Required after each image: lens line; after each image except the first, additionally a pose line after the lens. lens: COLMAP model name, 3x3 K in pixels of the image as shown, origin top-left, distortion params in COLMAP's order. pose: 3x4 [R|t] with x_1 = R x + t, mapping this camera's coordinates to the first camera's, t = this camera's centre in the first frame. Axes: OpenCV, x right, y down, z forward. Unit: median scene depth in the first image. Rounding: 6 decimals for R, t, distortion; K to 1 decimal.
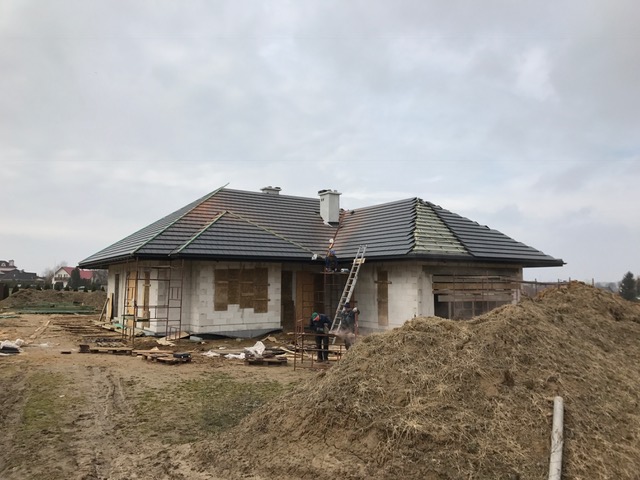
lens RADIAL K [[518.3, 0, 320.0], [0, 518.3, 240.0], [0, 0, 1]] dist [0.040474, -0.001826]
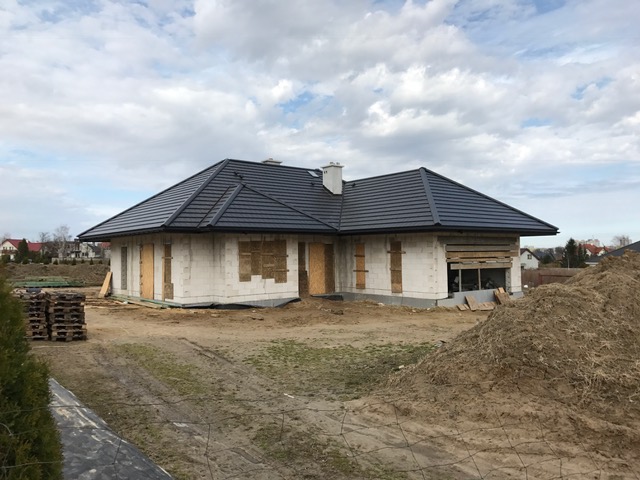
lens RADIAL K [[518.3, 0, 320.0], [0, 518.3, 240.0], [0, 0, 1]] dist [0.040474, -0.001826]
pose [[0.995612, -0.010341, 0.092999, -0.130782], [0.004795, 0.998207, 0.059665, -0.006233], [-0.093450, -0.058957, 0.993877, -0.027568]]
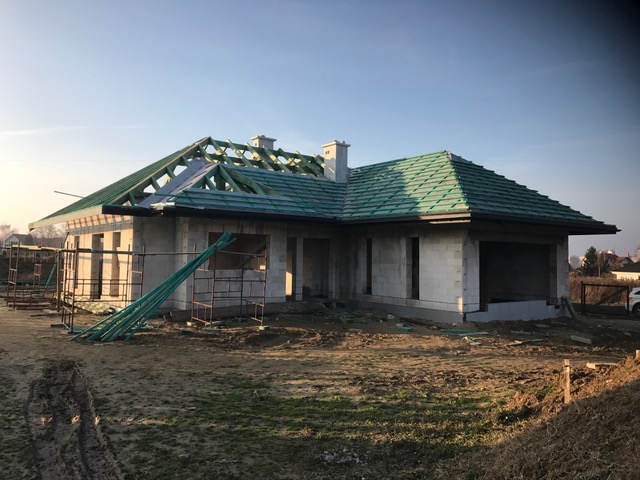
lens RADIAL K [[518.3, 0, 320.0], [0, 518.3, 240.0], [0, 0, 1]] dist [0.040474, -0.001826]
pose [[0.997447, 0.015123, 0.069786, -0.082248], [-0.018876, 0.998393, 0.053438, 0.025848], [-0.068865, -0.054619, 0.996130, 0.198397]]
